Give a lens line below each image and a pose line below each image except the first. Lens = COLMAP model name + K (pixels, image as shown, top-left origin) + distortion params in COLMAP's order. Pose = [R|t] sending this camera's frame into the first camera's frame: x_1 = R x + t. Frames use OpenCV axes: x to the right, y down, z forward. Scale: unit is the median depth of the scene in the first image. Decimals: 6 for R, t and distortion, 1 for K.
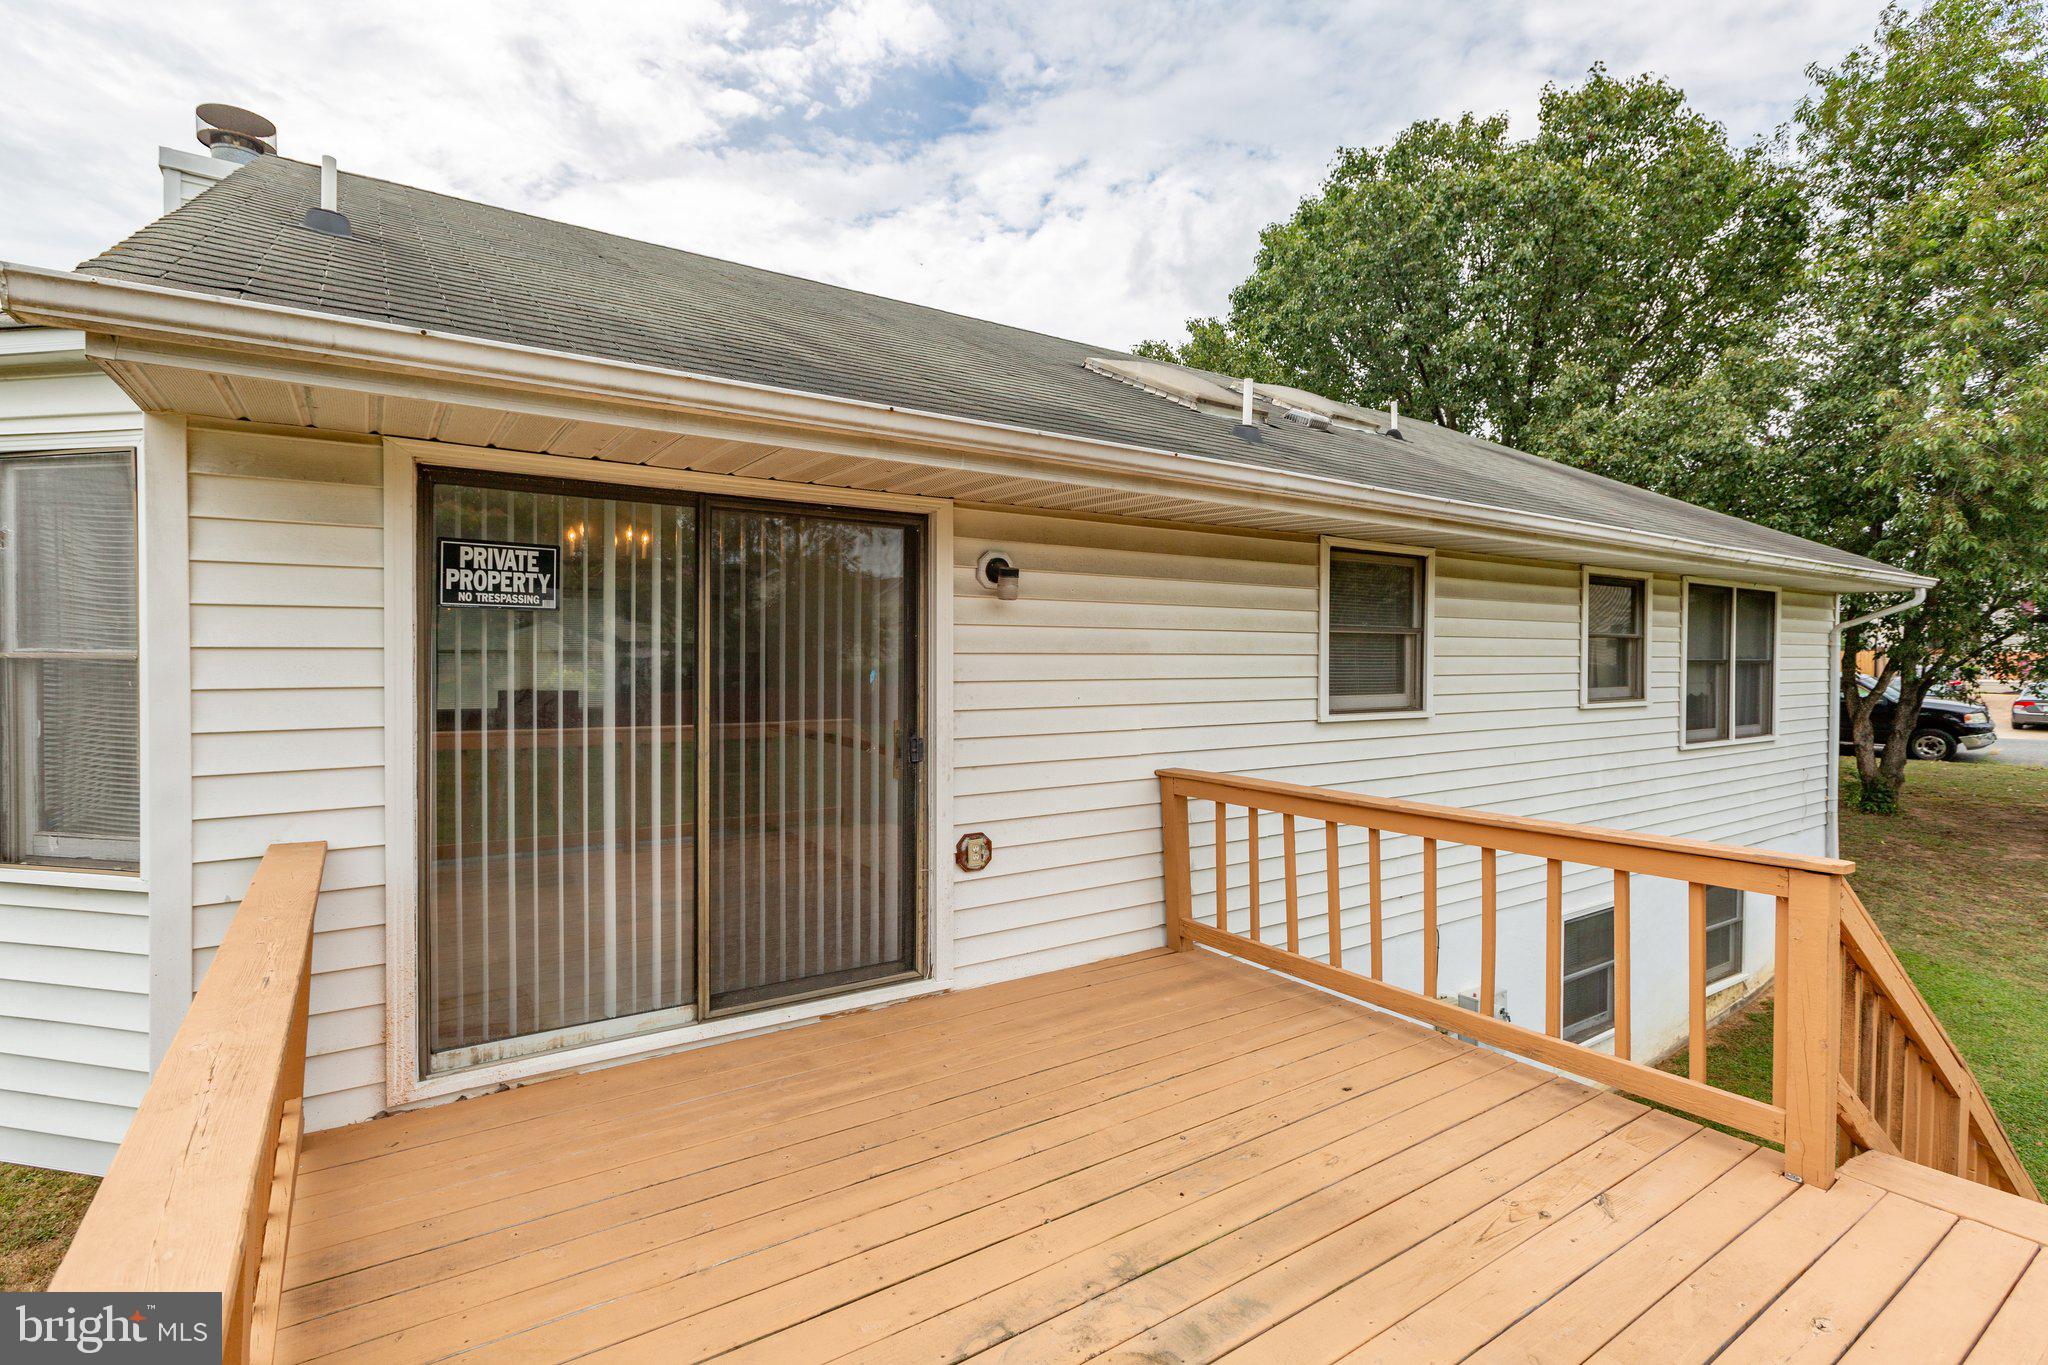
lens RADIAL K [[929.4, 0, 1065.7], [0, 929.4, 682.9], [0, 0, 1]] dist [-0.000368, -0.000585]
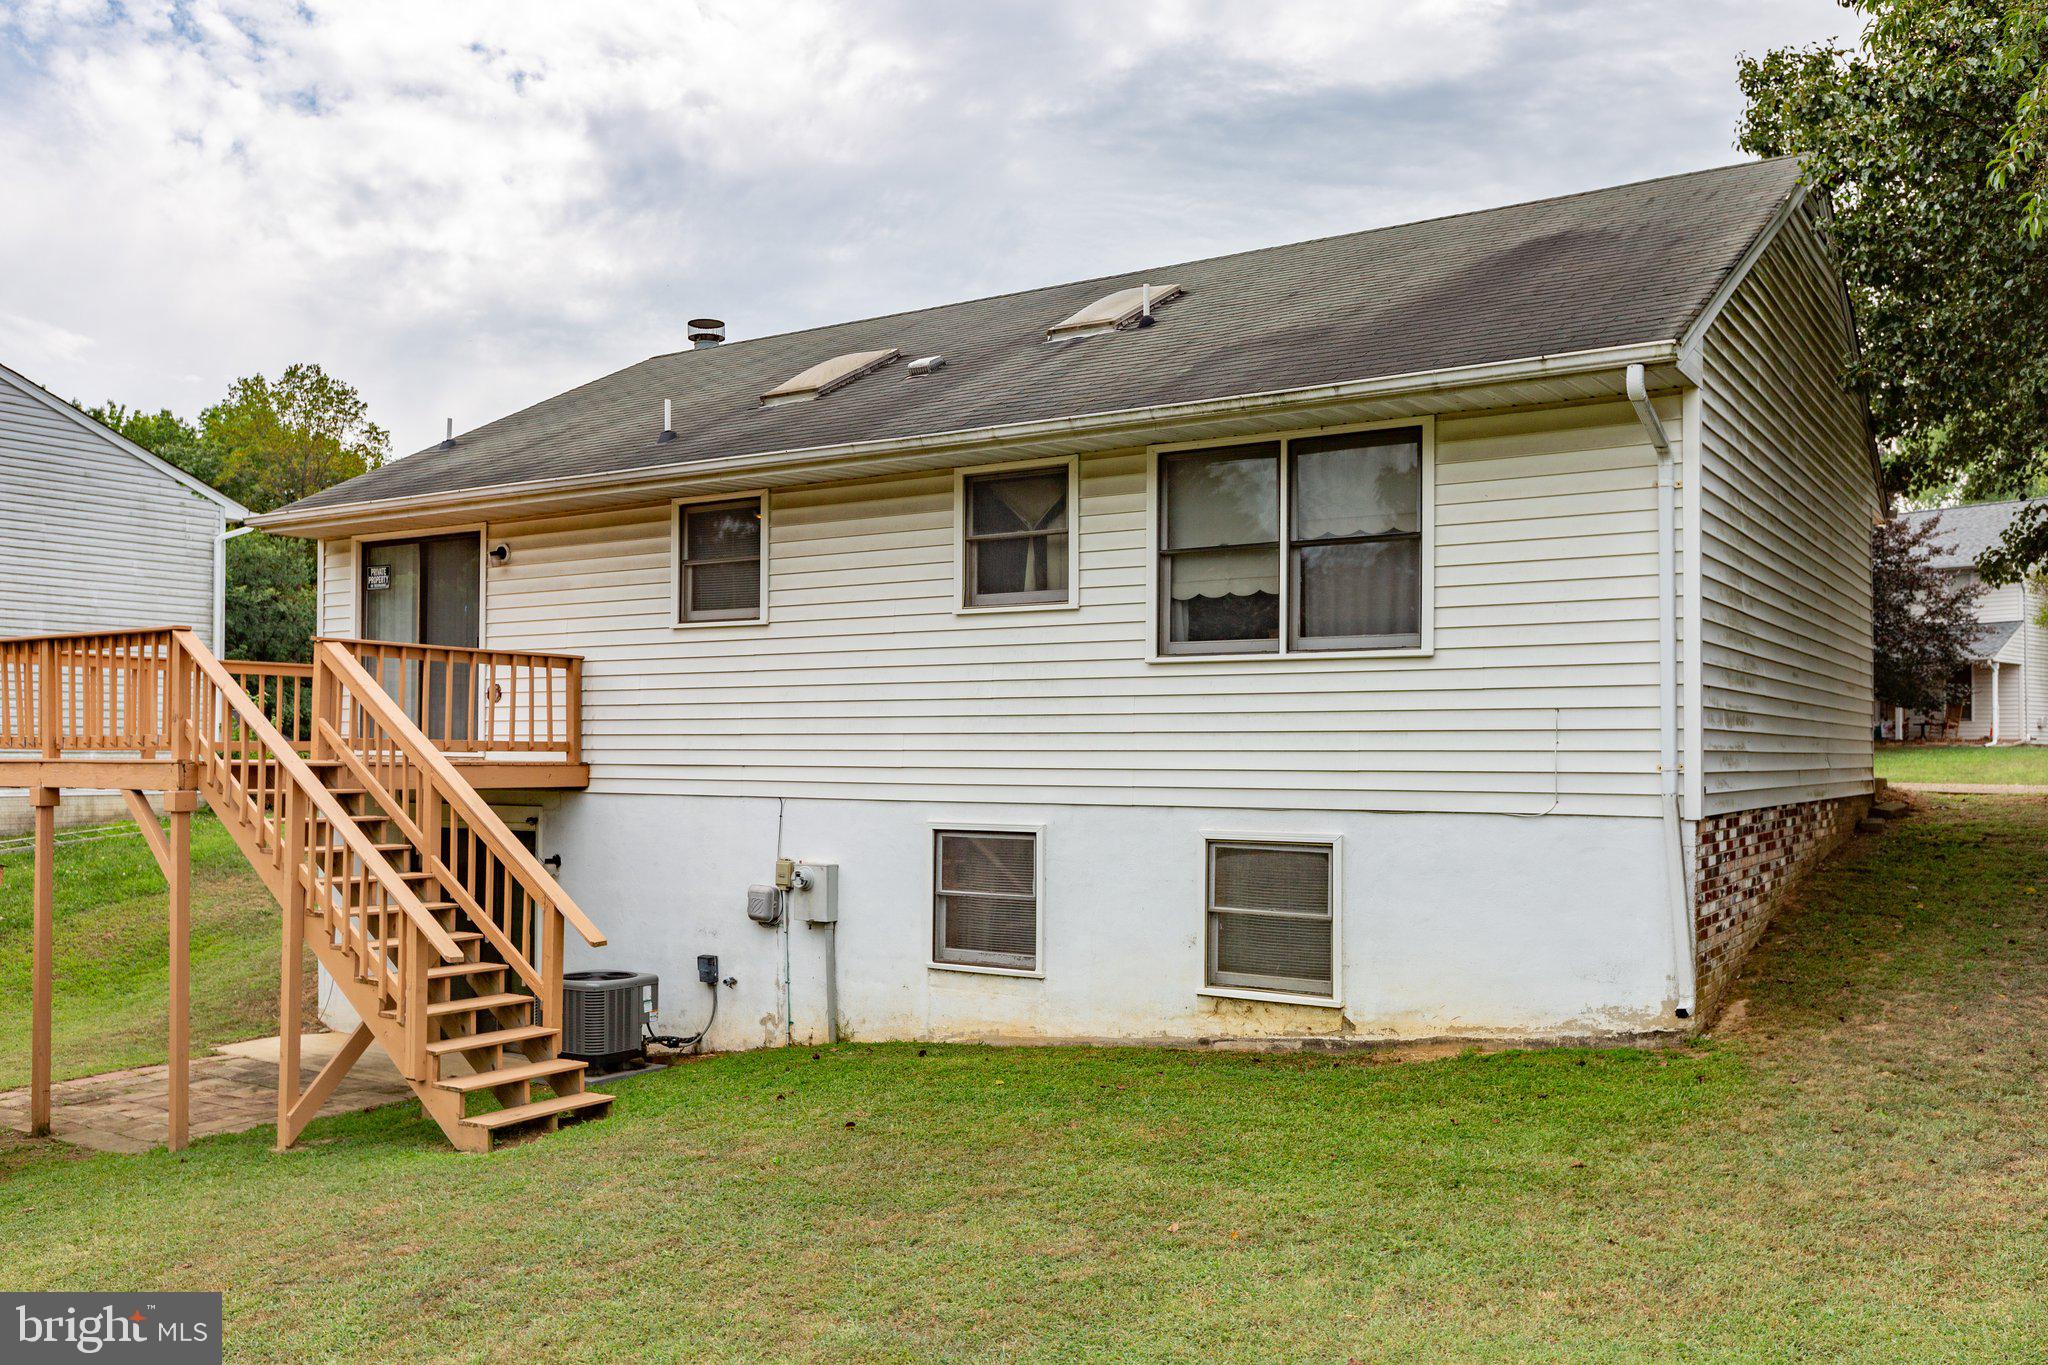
lens RADIAL K [[1710.4, 0, 1029.8], [0, 1710.4, 732.6], [0, 0, 1]] dist [0.003654, -0.037317]
pose [[0.358036, -0.005193, -0.933694, 4.630908], [-0.028974, 0.999441, -0.016669, 0.367618], [0.933258, 0.033021, 0.357685, 0.884406]]
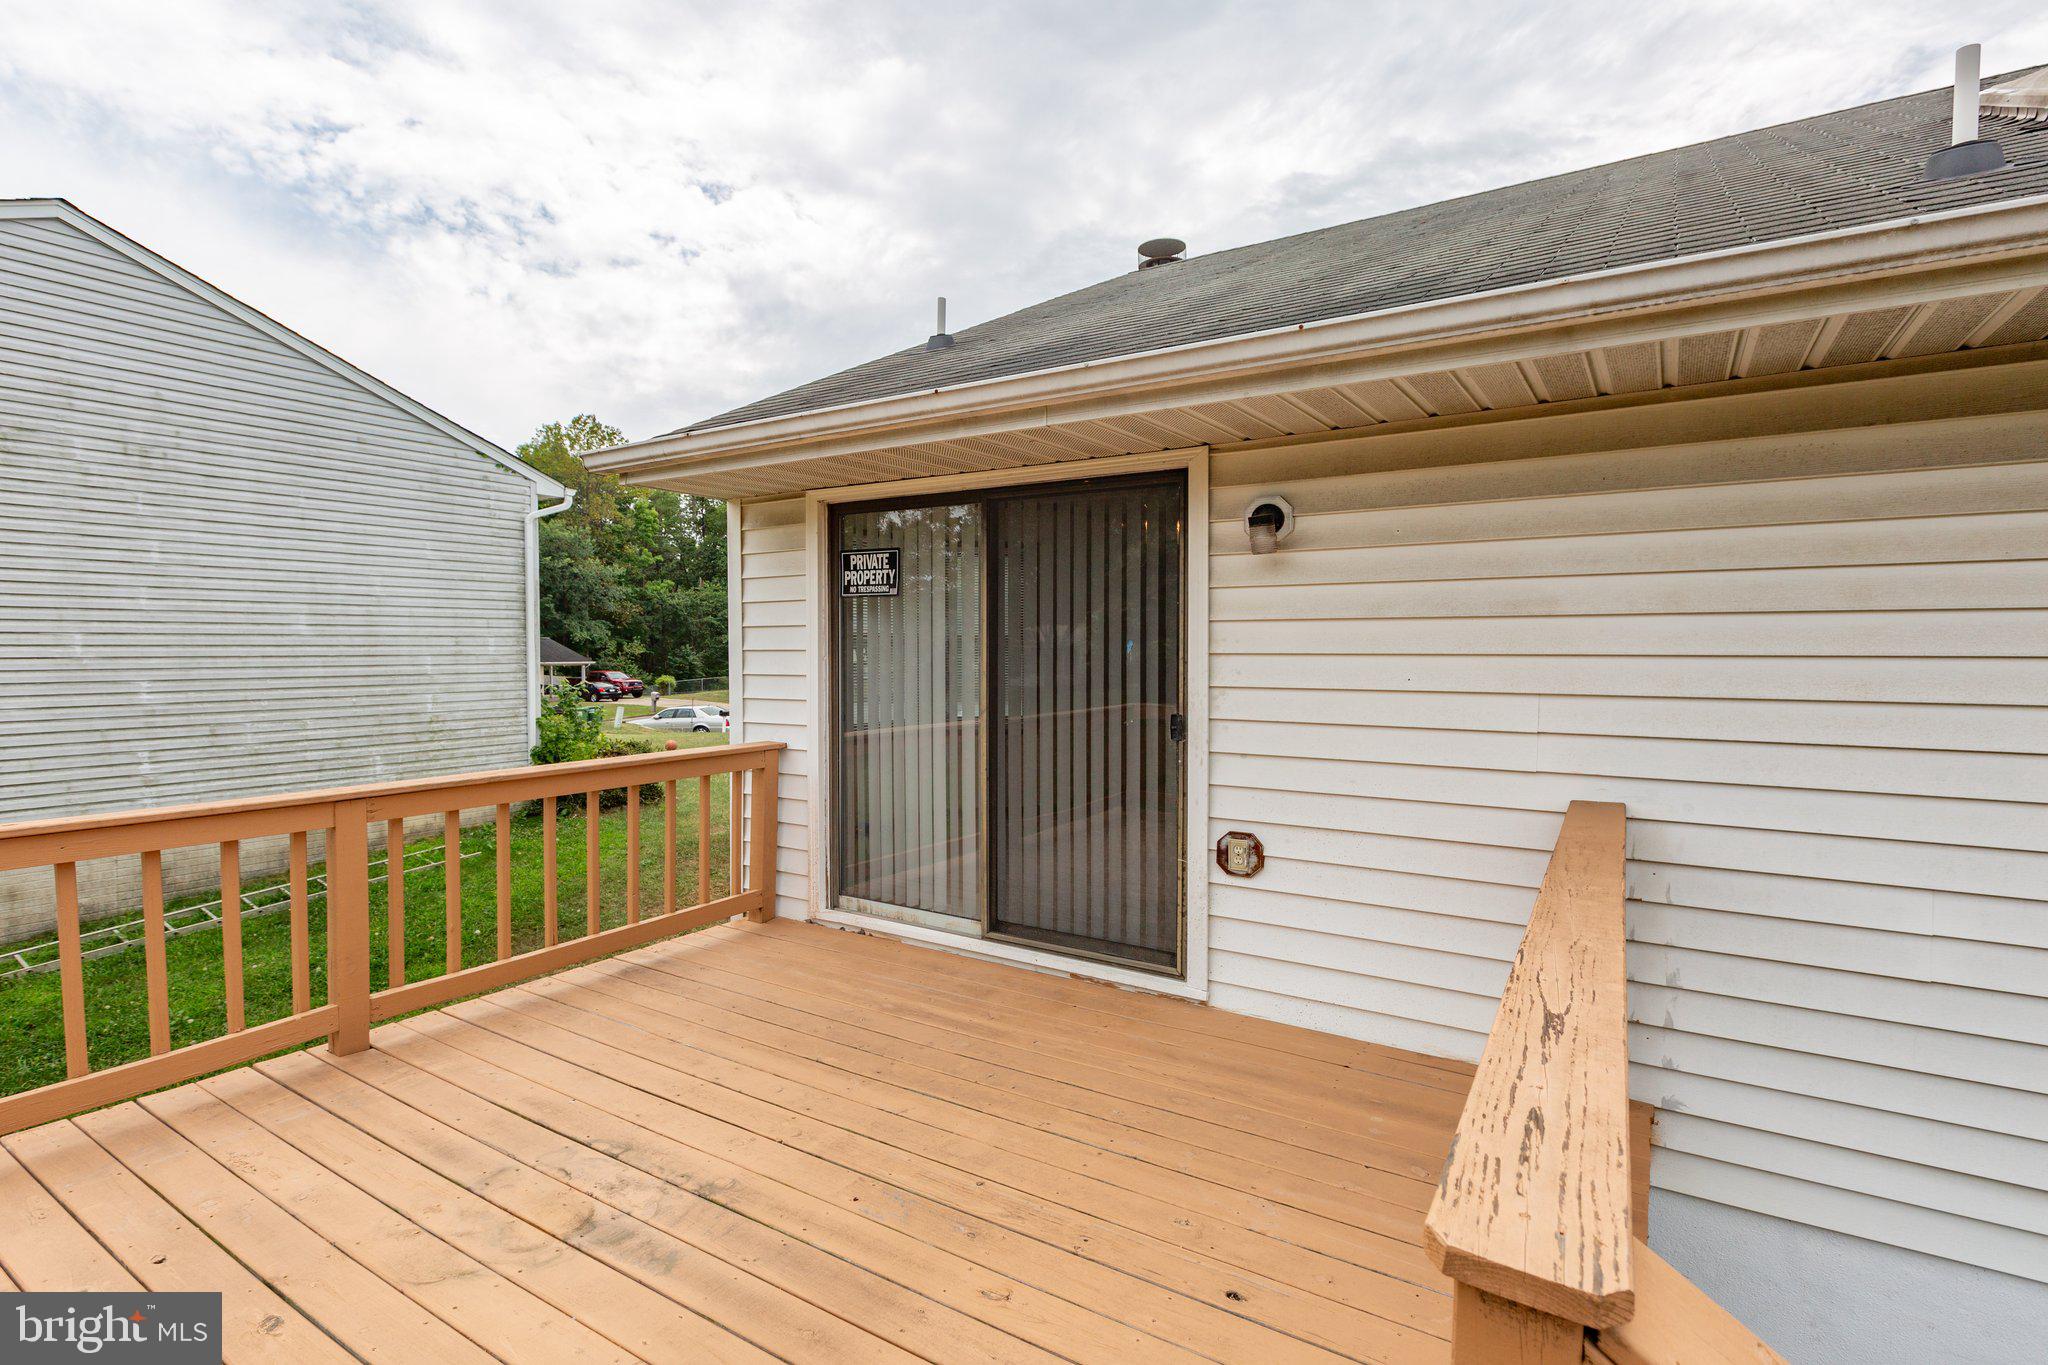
lens RADIAL K [[988.1, 0, 1033.7], [0, 988.1, 683.6], [0, 0, 1]] dist [0.013783, 0.000409]
pose [[0.397735, 0.027825, -0.917078, 0.776635], [-0.025607, 0.999487, 0.019220, 0.015706], [0.917143, 0.015839, 0.398244, 0.552642]]
